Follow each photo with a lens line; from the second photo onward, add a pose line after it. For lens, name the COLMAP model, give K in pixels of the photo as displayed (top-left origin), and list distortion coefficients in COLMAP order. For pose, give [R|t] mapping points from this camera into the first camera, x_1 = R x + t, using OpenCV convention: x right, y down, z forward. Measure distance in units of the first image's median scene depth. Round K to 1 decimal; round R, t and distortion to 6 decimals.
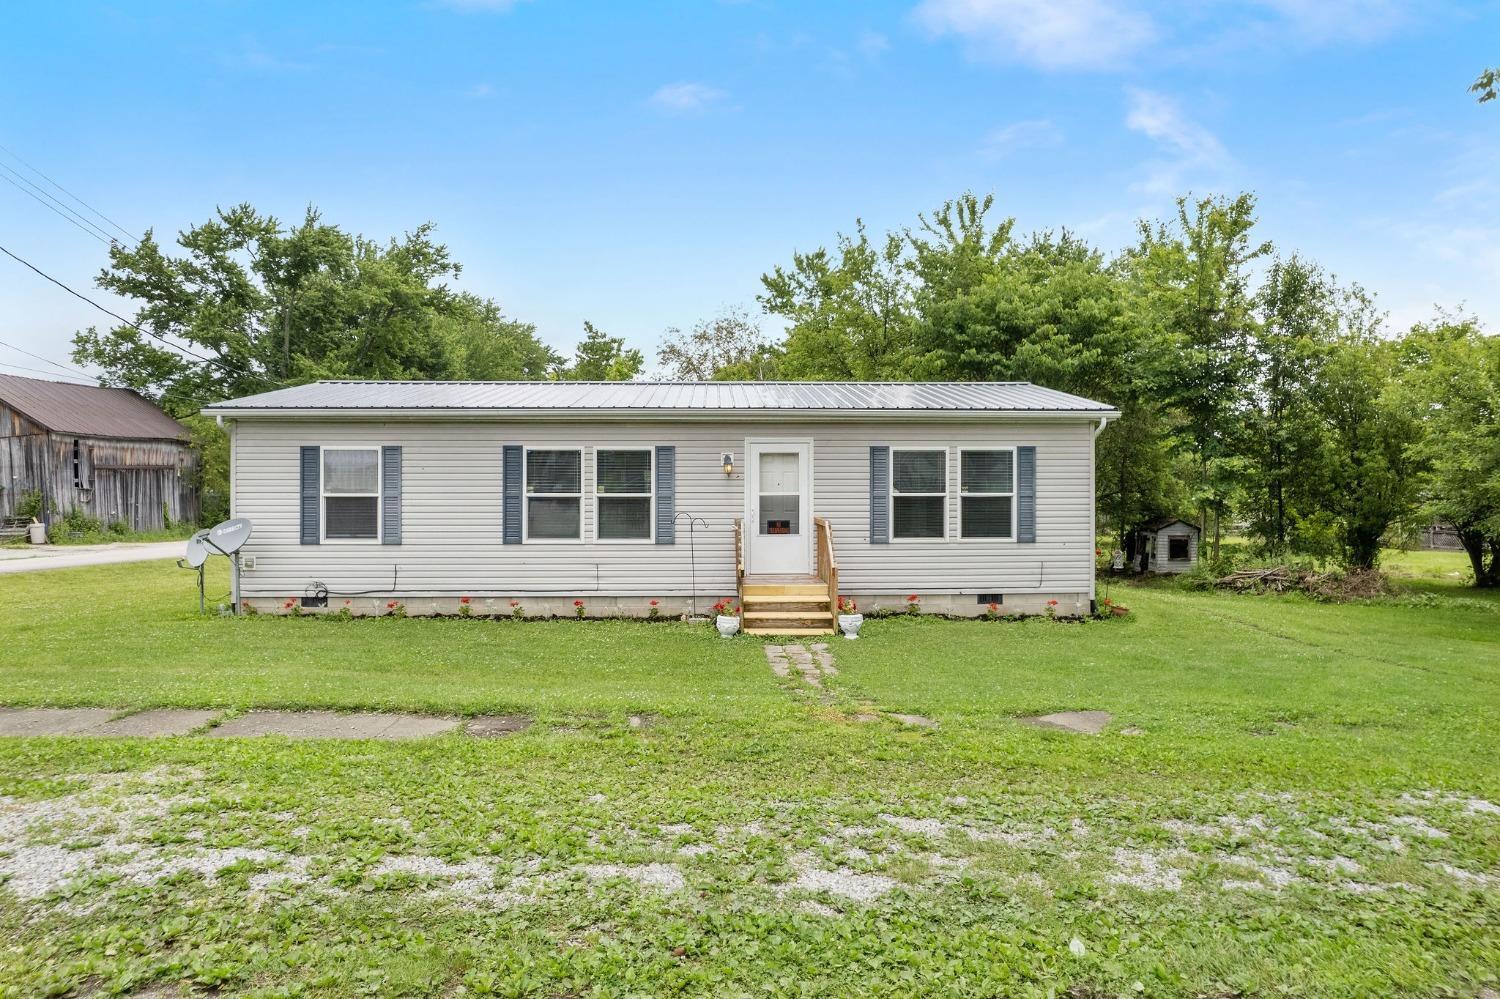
lens RADIAL K [[931.8, 0, 756.0], [0, 931.8, 465.3], [0, 0, 1]] dist [-0.047496, 0.002175]
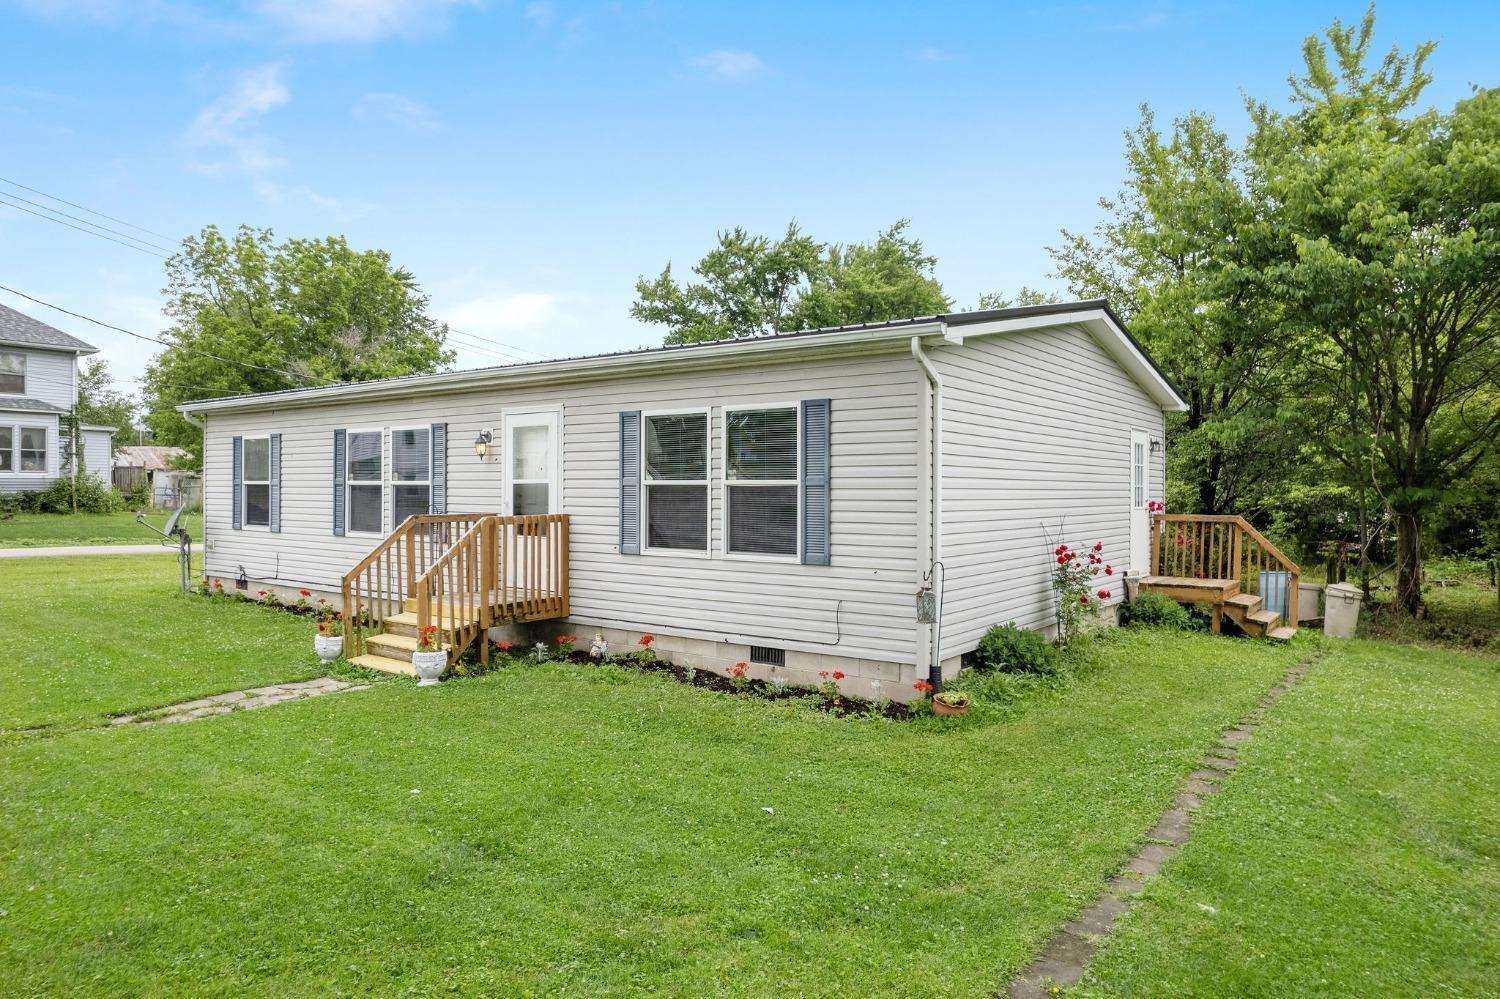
lens RADIAL K [[931.8, 0, 756.0], [0, 931.8, 465.3], [0, 0, 1]] dist [-0.047496, 0.002175]
pose [[0.795629, -0.010957, -0.605685, 0.615411], [0.011066, 0.999932, -0.003553, 0.022371], [0.605683, -0.003876, 0.795697, 0.515665]]
